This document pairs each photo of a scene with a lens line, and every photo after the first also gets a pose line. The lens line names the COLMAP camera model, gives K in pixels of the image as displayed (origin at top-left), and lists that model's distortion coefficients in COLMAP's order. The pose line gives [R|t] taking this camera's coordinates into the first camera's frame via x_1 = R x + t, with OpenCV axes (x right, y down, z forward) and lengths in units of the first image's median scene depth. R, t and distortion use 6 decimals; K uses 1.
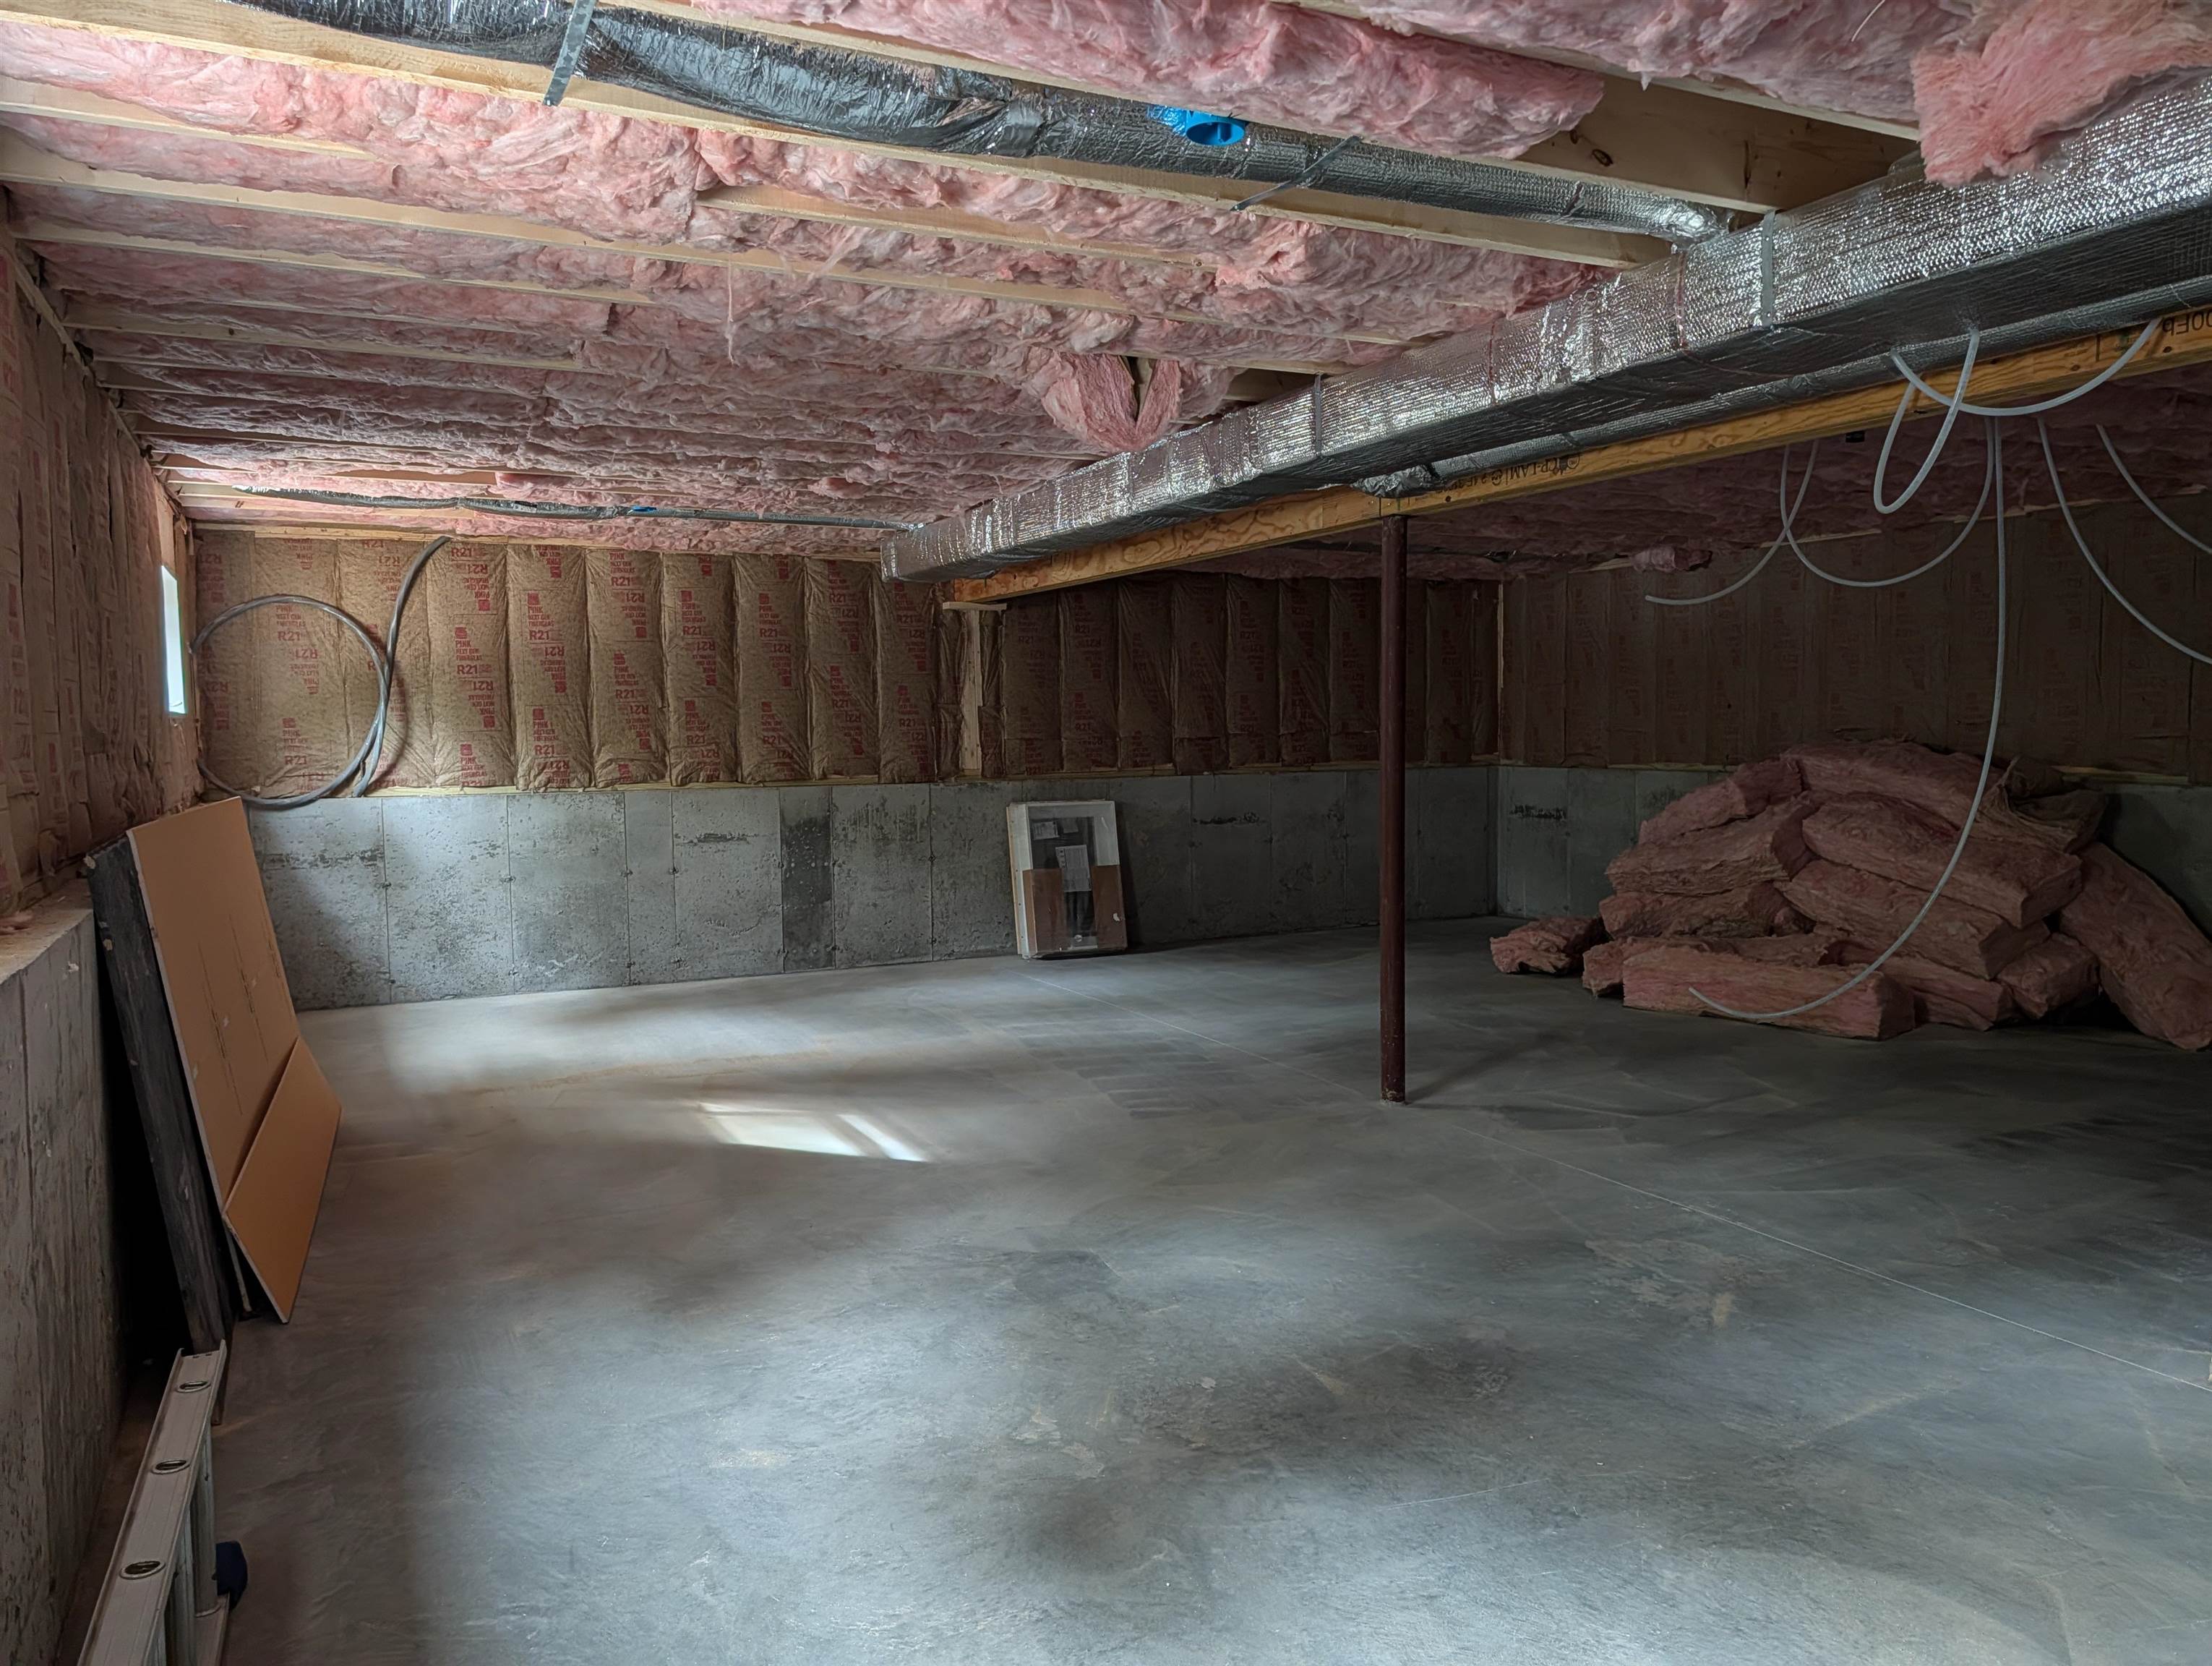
lens RADIAL K [[1578.6, 0, 1092.5], [0, 1578.6, 831.7], [0, 0, 1]] dist [0.036958, -0.032249]
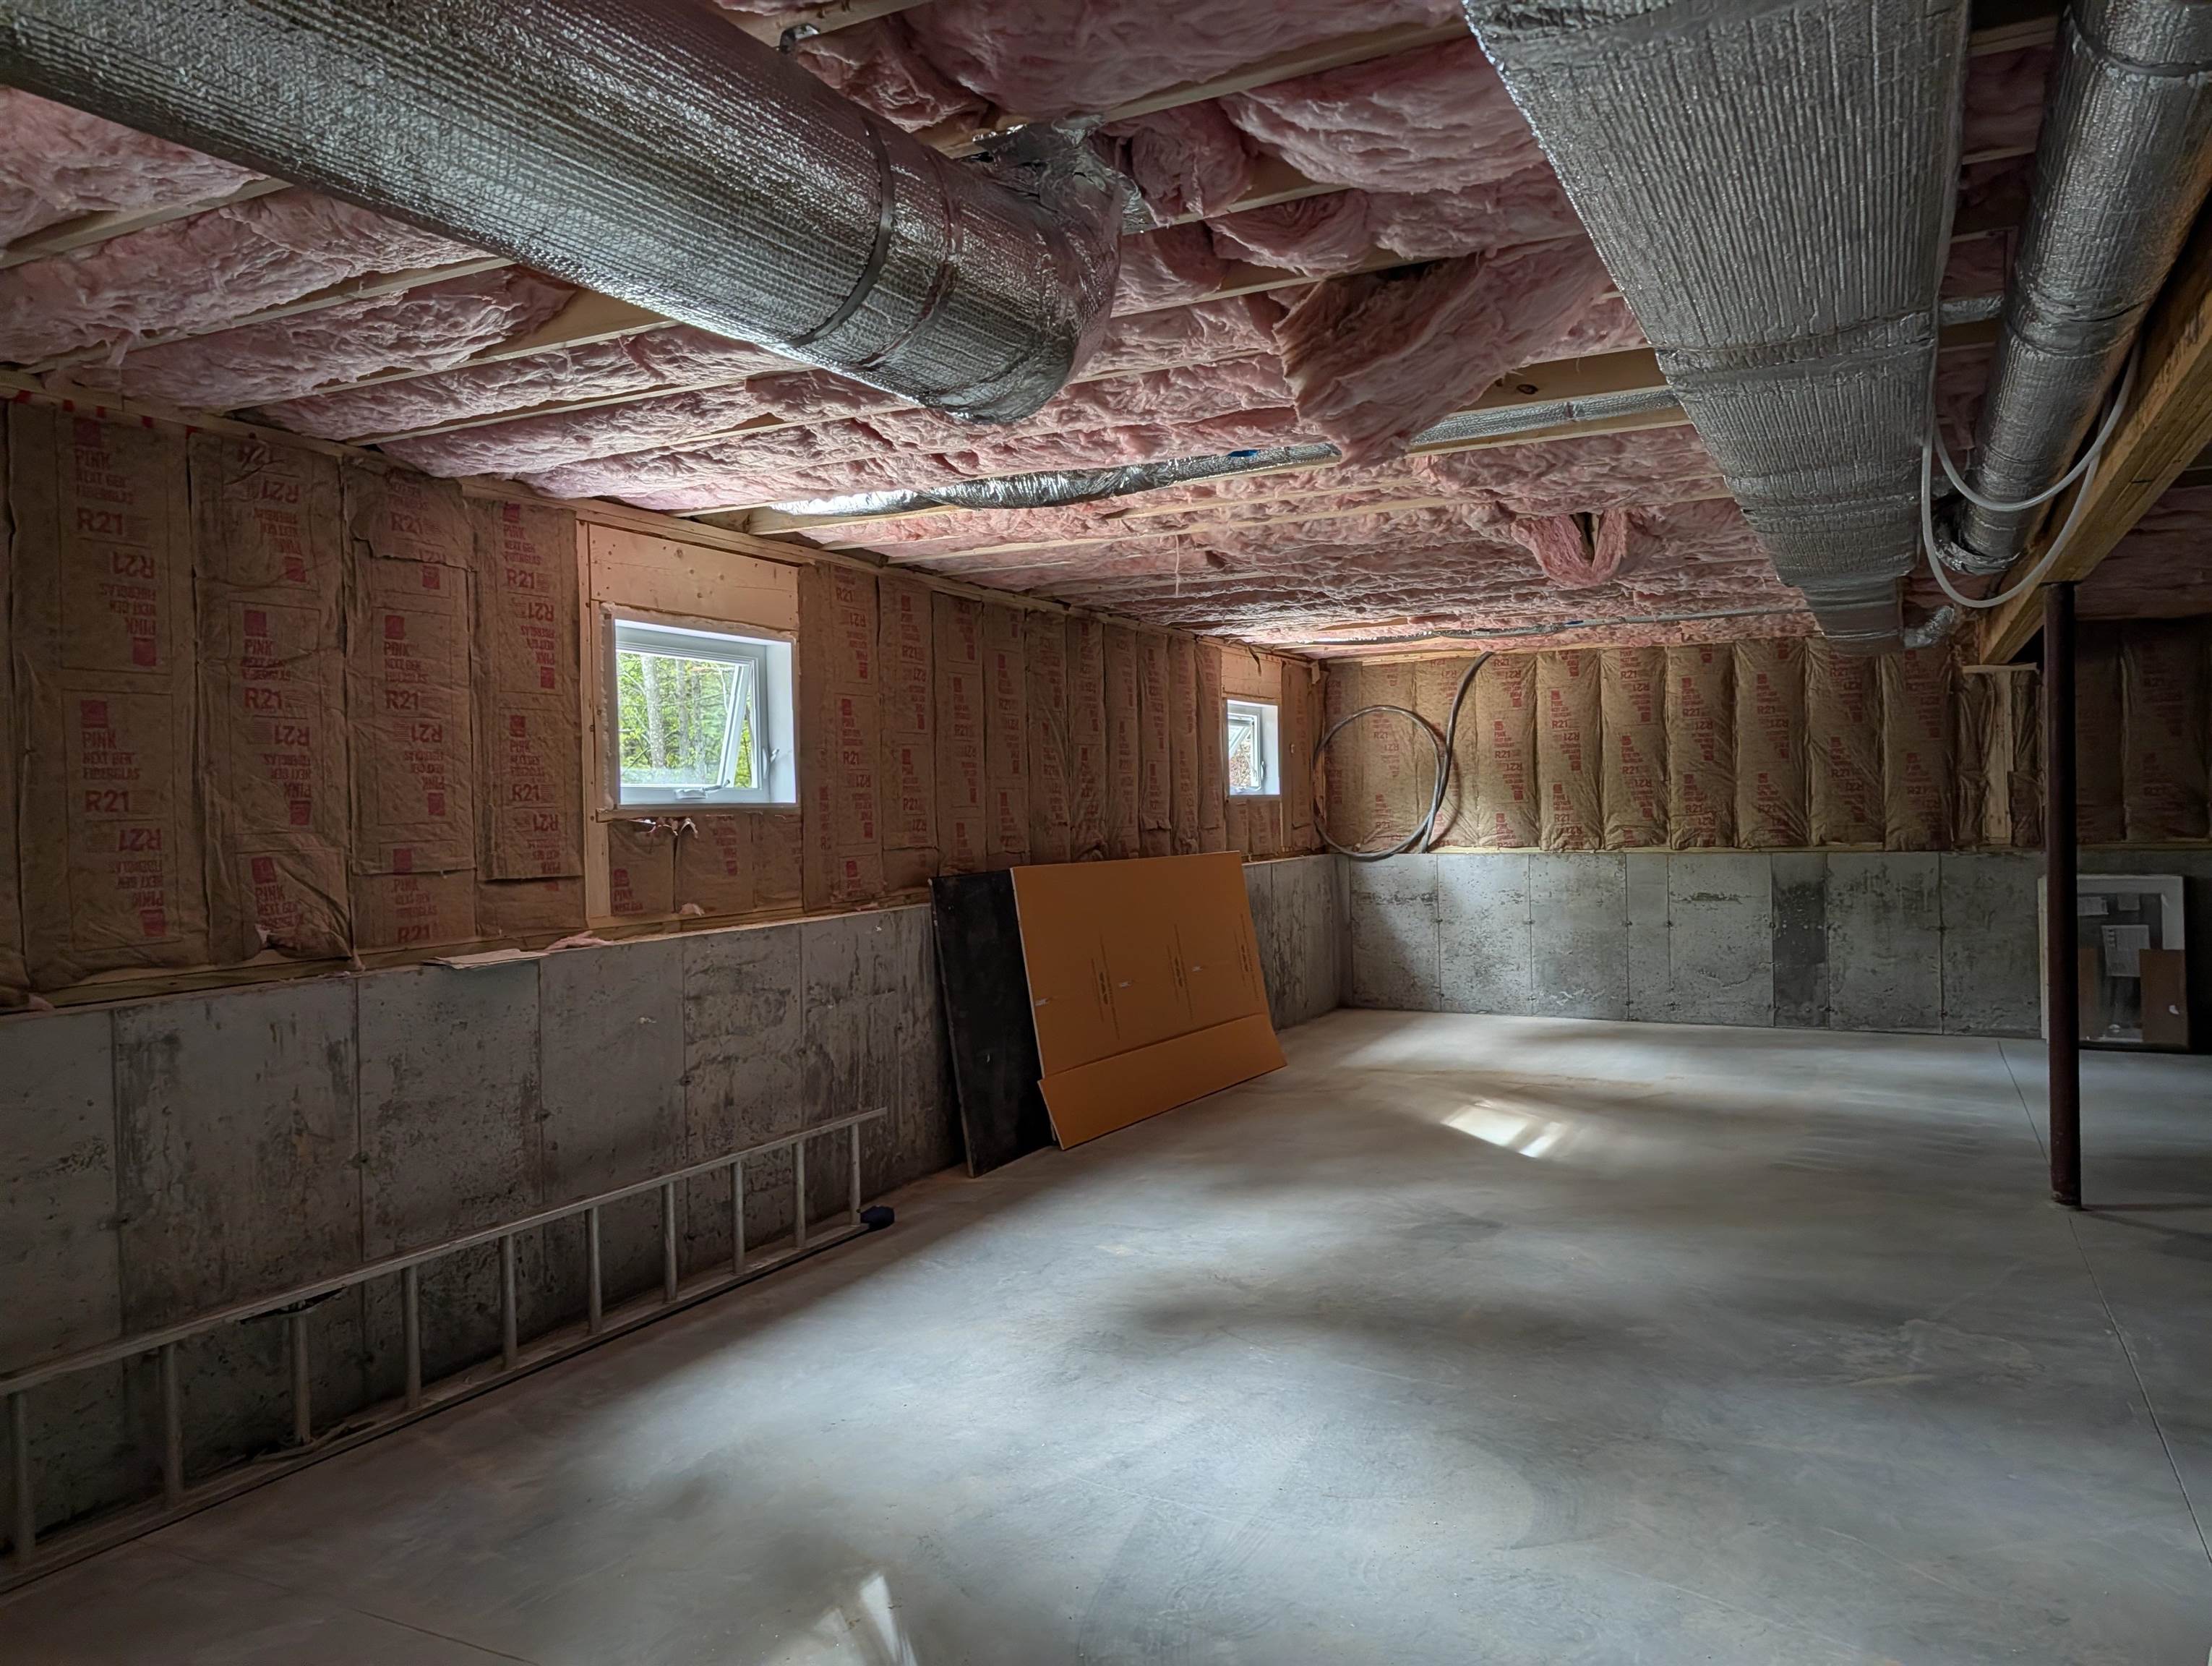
lens RADIAL K [[1578.6, 0, 1092.5], [0, 1578.6, 831.7], [0, 0, 1]] dist [0.036958, -0.032249]
pose [[0.607813, 0.011194, -0.794002, 0.404048], [-0.038464, 0.999142, -0.015357, -0.008535], [0.793148, 0.039875, 0.607722, -0.023619]]
